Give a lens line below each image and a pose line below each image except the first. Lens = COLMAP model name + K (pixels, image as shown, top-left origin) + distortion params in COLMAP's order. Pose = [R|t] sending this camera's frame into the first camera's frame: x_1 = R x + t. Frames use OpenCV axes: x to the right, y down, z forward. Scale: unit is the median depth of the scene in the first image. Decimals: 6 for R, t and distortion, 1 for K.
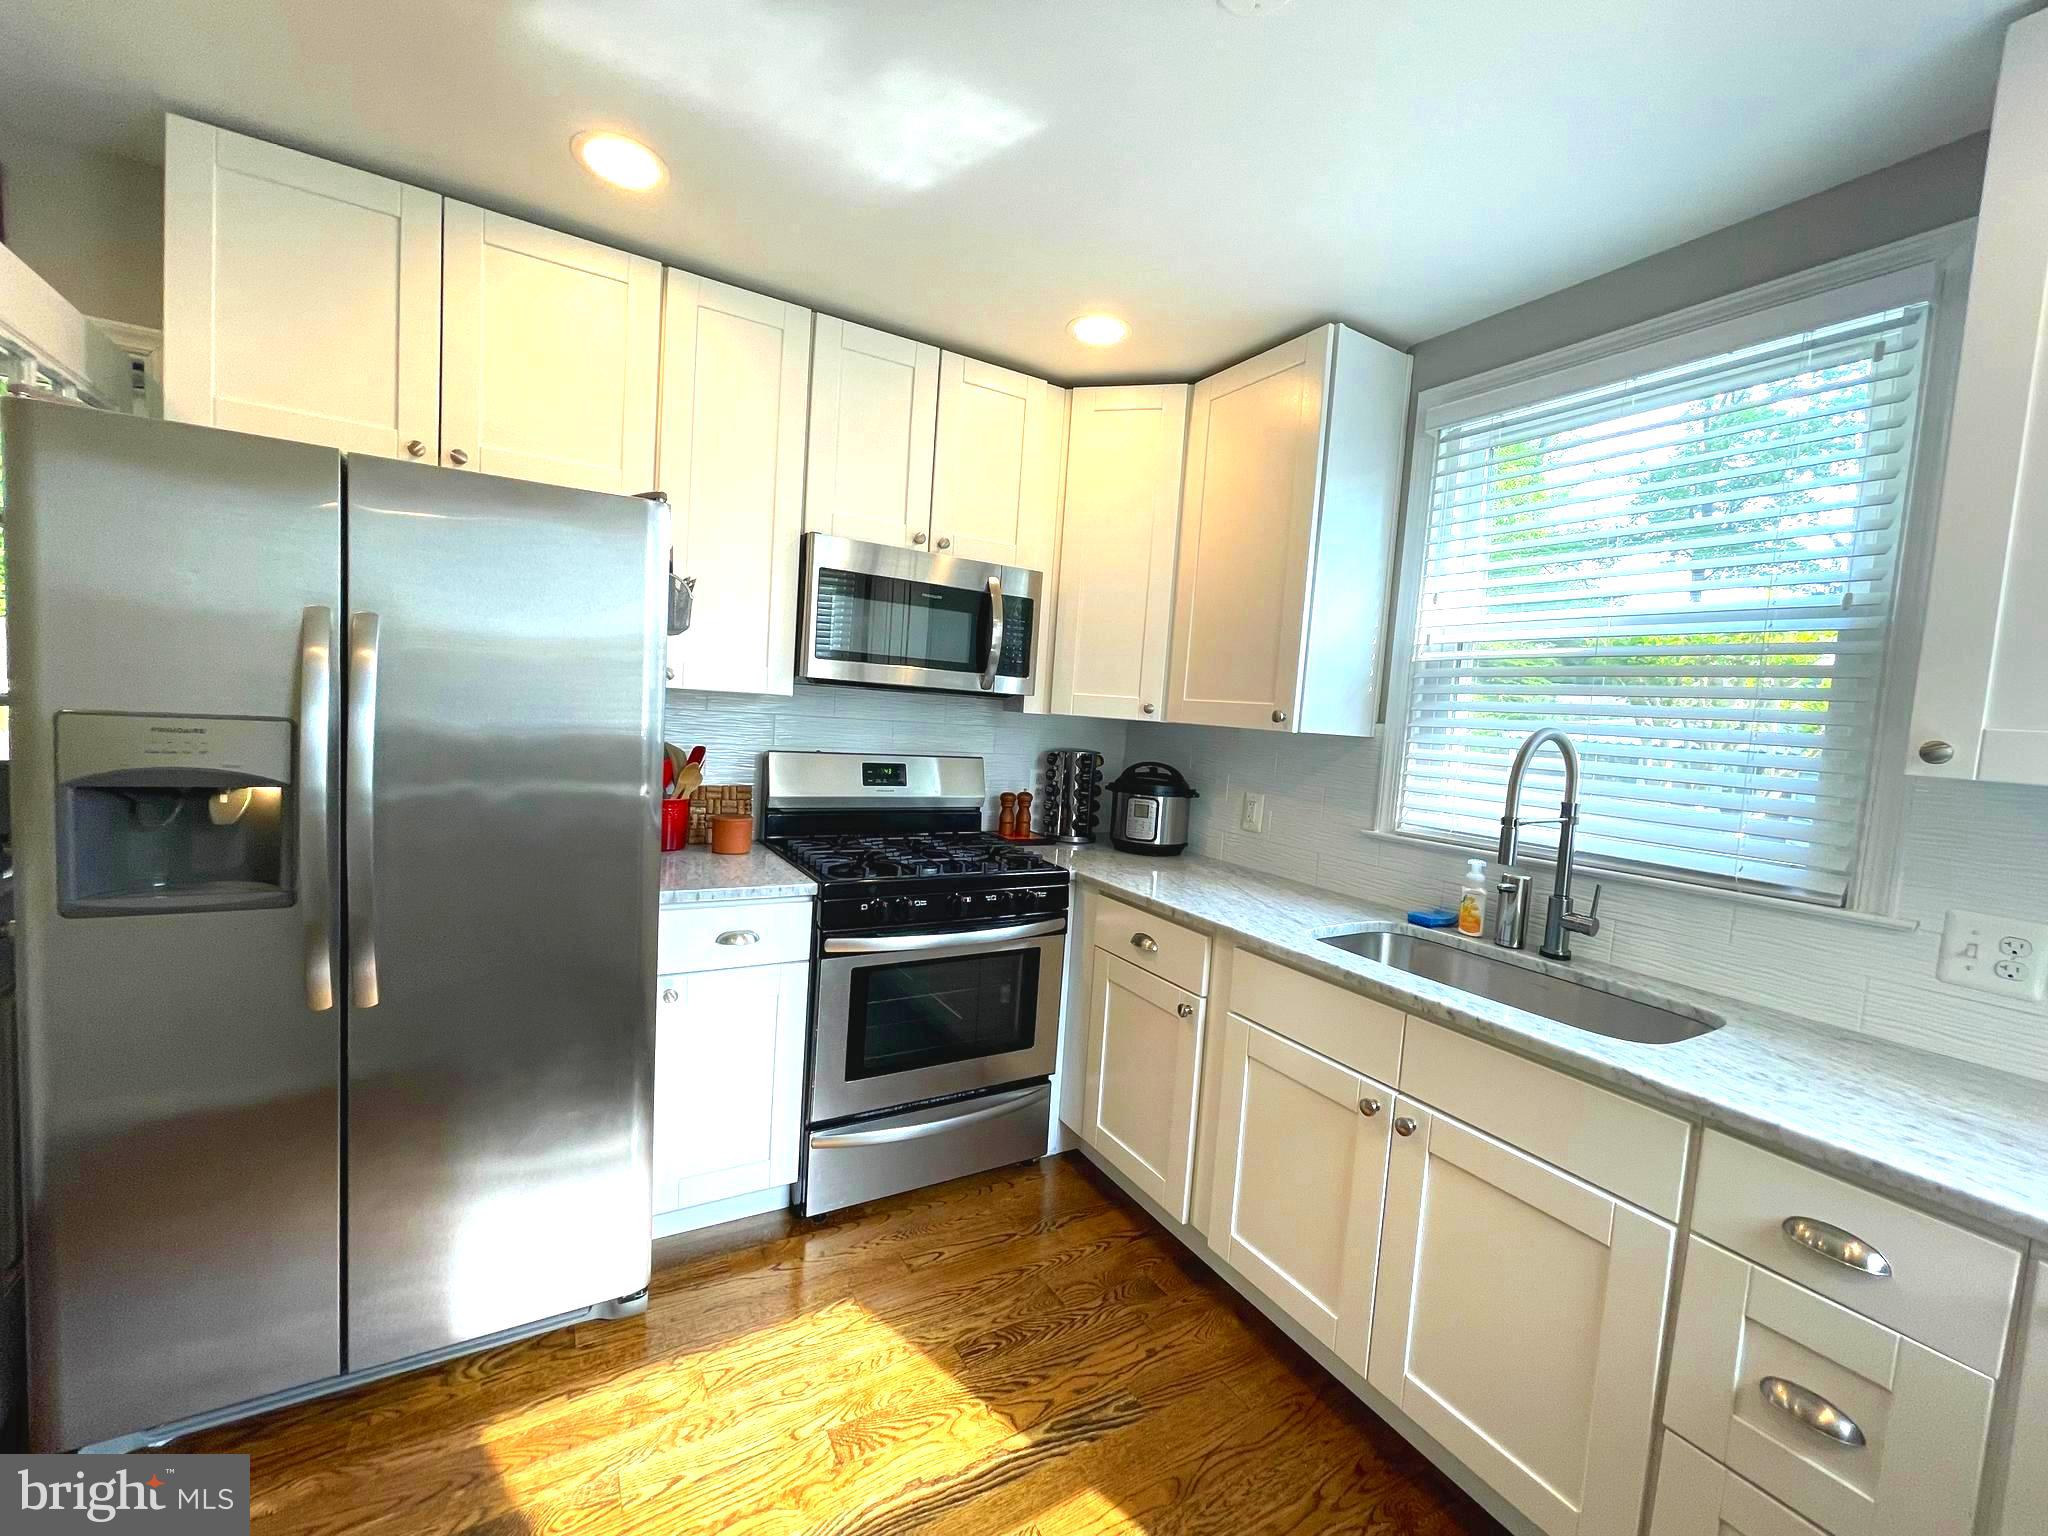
lens RADIAL K [[822.9, 0, 1025.7], [0, 822.9, 767.1], [0, 0, 1]] dist [-0.003276, 0.001881]
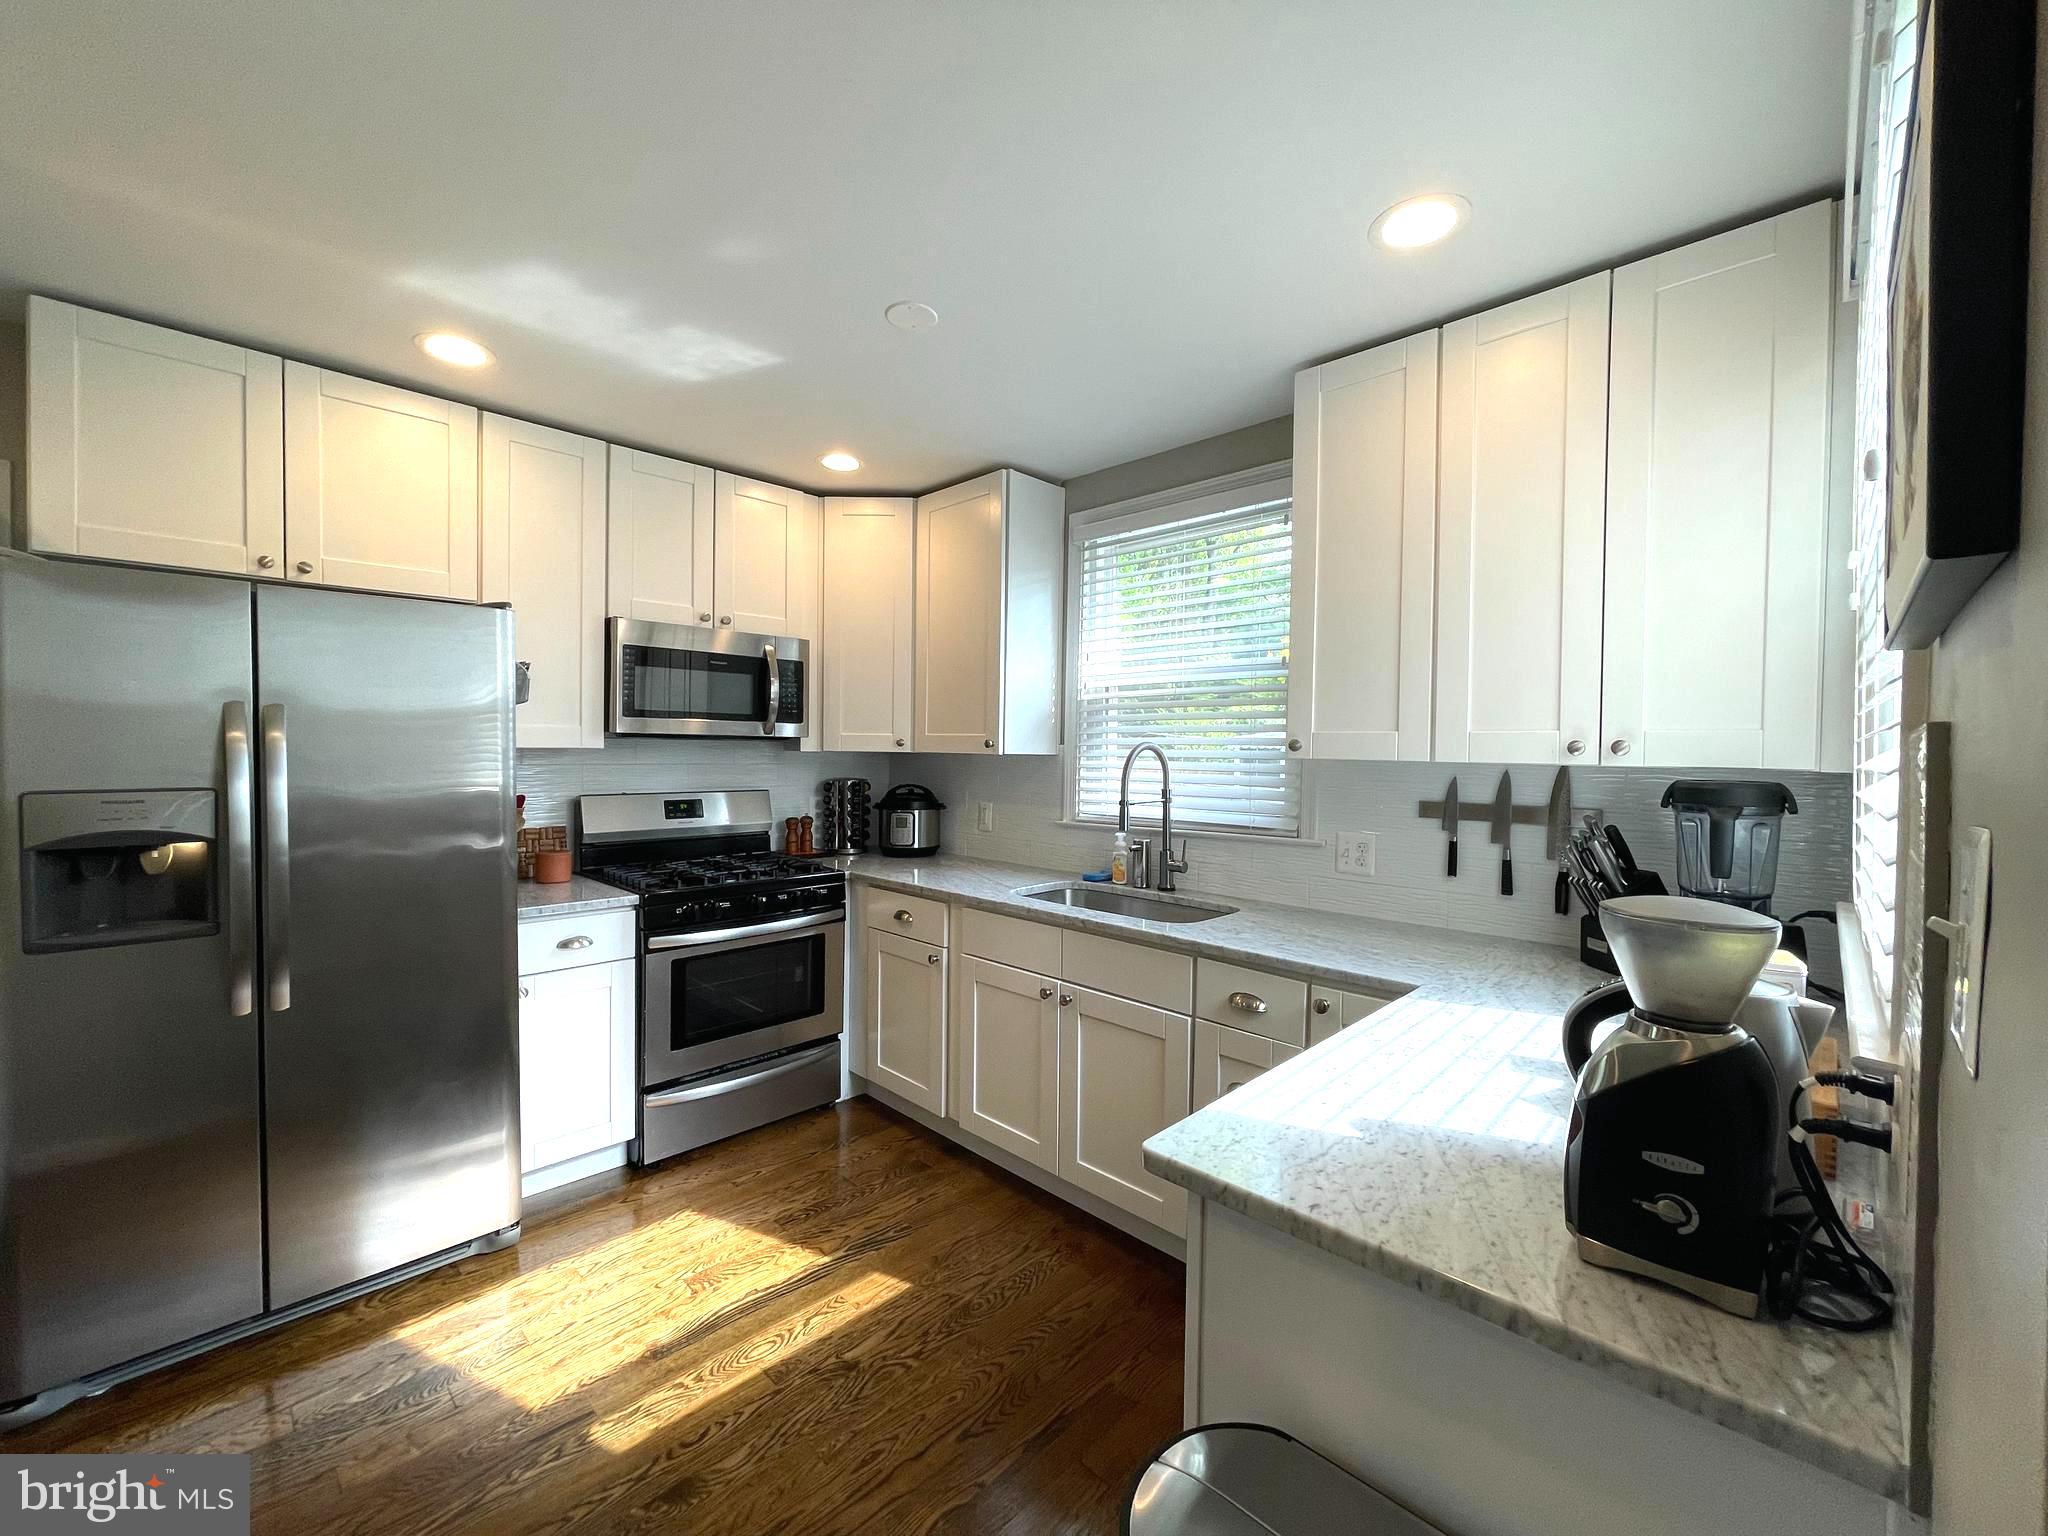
lens RADIAL K [[822.9, 0, 1021.3], [0, 822.9, 761.6], [0, 0, 1]] dist [-0.003276, 0.001881]
pose [[0.966396, -0.059922, 0.249976, 0.011554], [0.071248, 0.996790, -0.036503, 0.026029], [-0.246986, 0.053086, 0.967564, -0.401249]]
